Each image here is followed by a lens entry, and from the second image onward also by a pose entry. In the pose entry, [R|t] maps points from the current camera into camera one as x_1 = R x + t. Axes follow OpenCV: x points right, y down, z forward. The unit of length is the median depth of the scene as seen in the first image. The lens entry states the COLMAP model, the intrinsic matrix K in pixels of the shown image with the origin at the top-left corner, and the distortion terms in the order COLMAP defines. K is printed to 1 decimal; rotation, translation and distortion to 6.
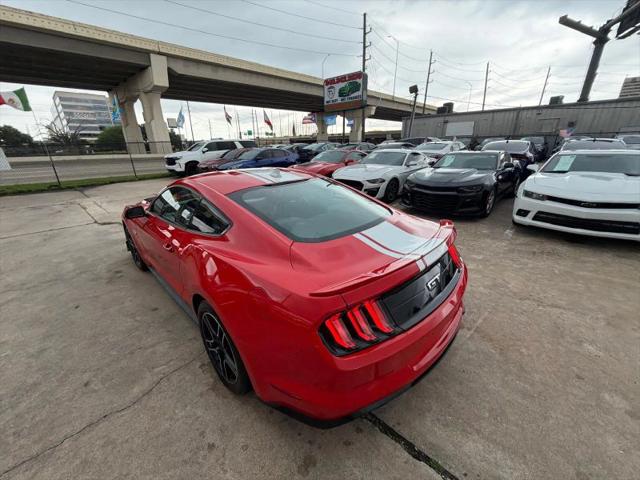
lens RADIAL K [[255.1, 0, 318.2], [0, 255.1, 239.3], [0, 0, 1]] dist [-0.001402, 0.000742]
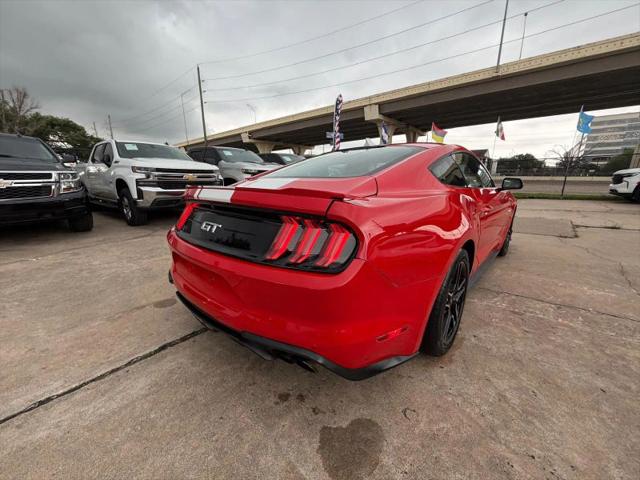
lens RADIAL K [[255.1, 0, 318.4], [0, 255.1, 241.2], [0, 0, 1]] dist [-0.001402, 0.000742]
pose [[0.051258, 0.264516, -0.963018, 0.305307], [-0.343091, 0.910261, 0.231763, -0.027054], [0.937903, 0.318523, 0.137411, 0.286731]]
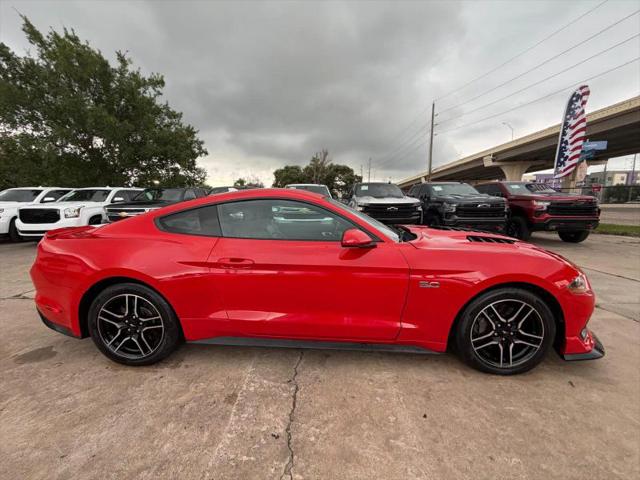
lens RADIAL K [[255.1, 0, 317.6], [0, 255.1, 239.6], [0, 0, 1]] dist [-0.001402, 0.000742]
pose [[-0.740591, 0.116876, -0.661714, 0.121252], [-0.210591, 0.894777, 0.393734, -0.212560], [0.638104, 0.430946, -0.638050, 0.735890]]
